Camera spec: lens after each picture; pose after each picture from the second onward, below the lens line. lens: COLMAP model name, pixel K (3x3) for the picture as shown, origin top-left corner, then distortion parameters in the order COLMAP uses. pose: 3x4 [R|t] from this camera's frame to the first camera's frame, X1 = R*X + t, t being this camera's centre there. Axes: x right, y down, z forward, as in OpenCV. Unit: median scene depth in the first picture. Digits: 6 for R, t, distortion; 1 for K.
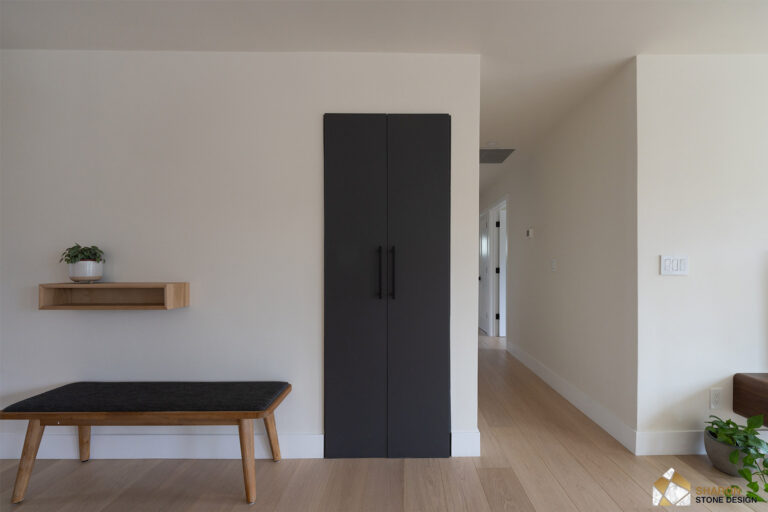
lens RADIAL K [[350.9, 0, 390.3], [0, 350.9, 259.3], [0, 0, 1]] dist [-0.002238, -0.000988]
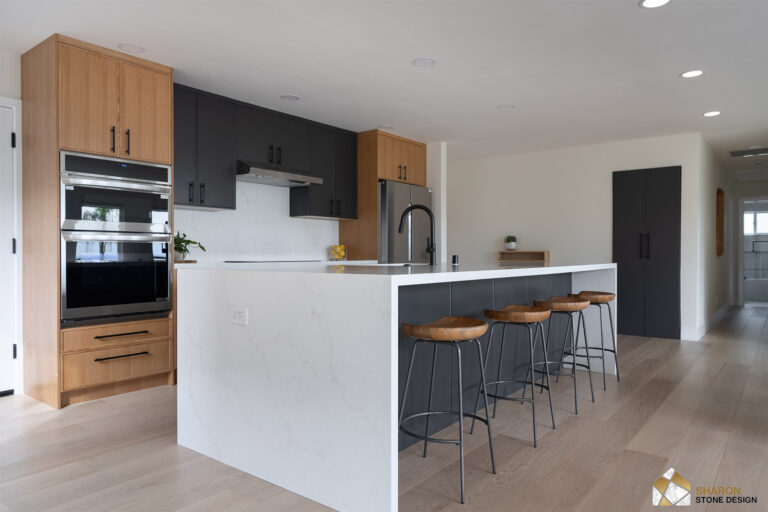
lens RADIAL K [[515.6, 0, 386.0], [0, 515.6, 255.7], [0, 0, 1]] dist [-0.005627, 0.011166]
pose [[0.780847, 0.004234, -0.624708, 0.694310], [-0.005558, 0.999985, -0.000170, 0.103652], [0.624697, 0.003605, 0.780859, -2.323624]]
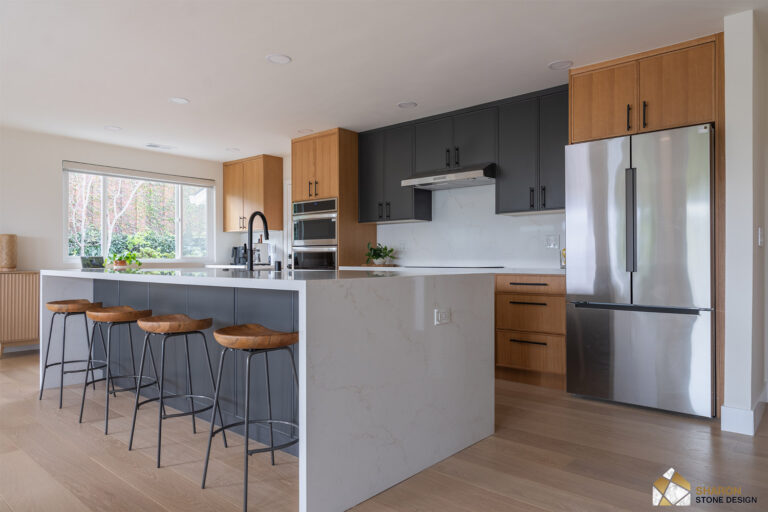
lens RADIAL K [[515.6, 0, 394.0], [0, 515.6, 255.1], [0, 0, 1]] dist [-0.005627, 0.011166]
pose [[-0.656082, -0.005138, -0.754672, 0.709200], [-0.001612, 0.999984, -0.005406, 0.090542], [0.754688, -0.002330, -0.656080, 0.620555]]
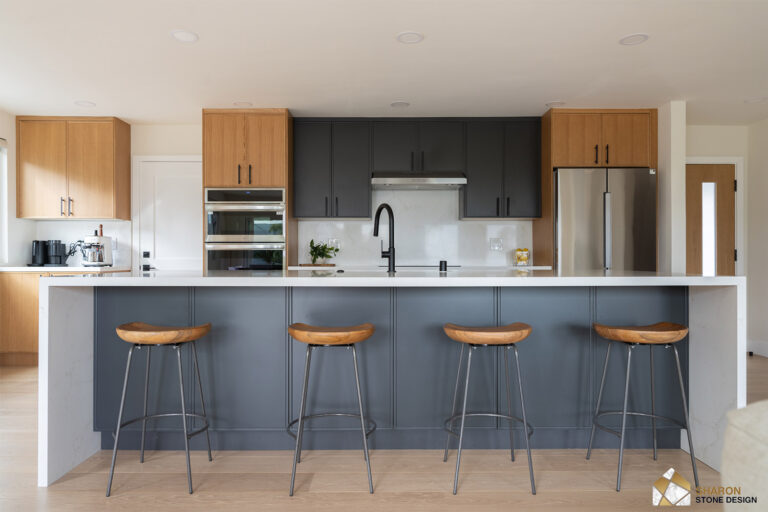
lens RADIAL K [[515.6, 0, 391.0], [0, 515.6, 253.4], [0, 0, 1]] dist [-0.005627, 0.011166]
pose [[0.003729, -0.009052, -0.999952, 1.230861], [-0.004444, 0.999949, -0.009069, 0.094828], [0.999983, 0.004477, 0.003688, -0.871849]]
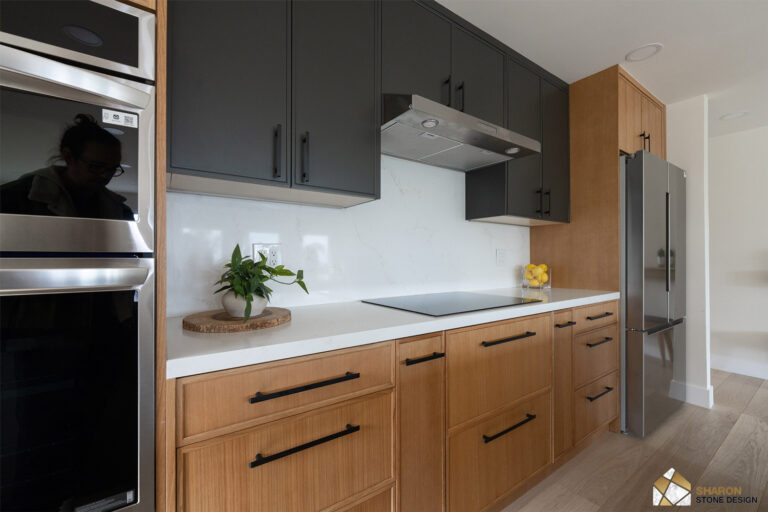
lens RADIAL K [[321.1, 0, 374.2], [0, 321.1, 257.6], [0, 0, 1]] dist [-0.000112, 0.001451]
pose [[0.555127, -0.001166, -0.831765, -0.705989], [-0.005775, 0.999970, -0.005256, 0.029393], [0.831746, 0.007721, 0.555103, -1.335934]]
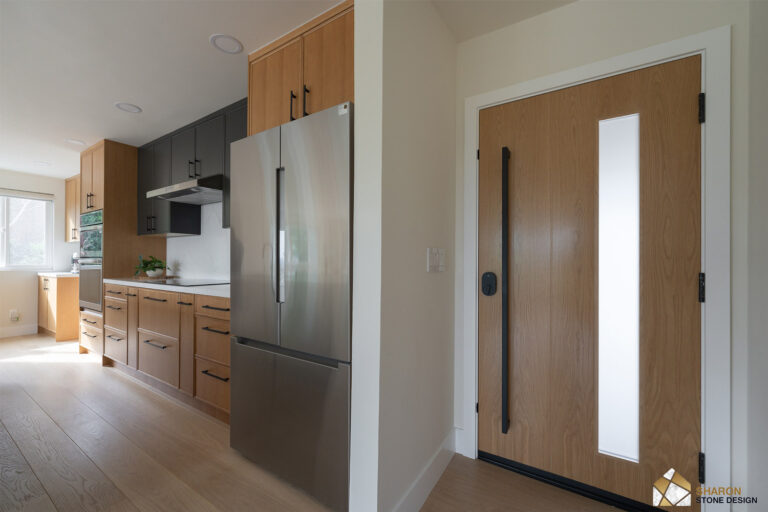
lens RADIAL K [[311.8, 0, 381.3], [0, 311.8, 258.5], [0, 0, 1]] dist [0.001269, -0.000773]
pose [[-0.552464, -0.010304, -0.833473, -0.560524], [-0.011480, 0.999923, -0.004753, 0.023358], [0.833458, 0.006942, -0.552539, 0.744621]]
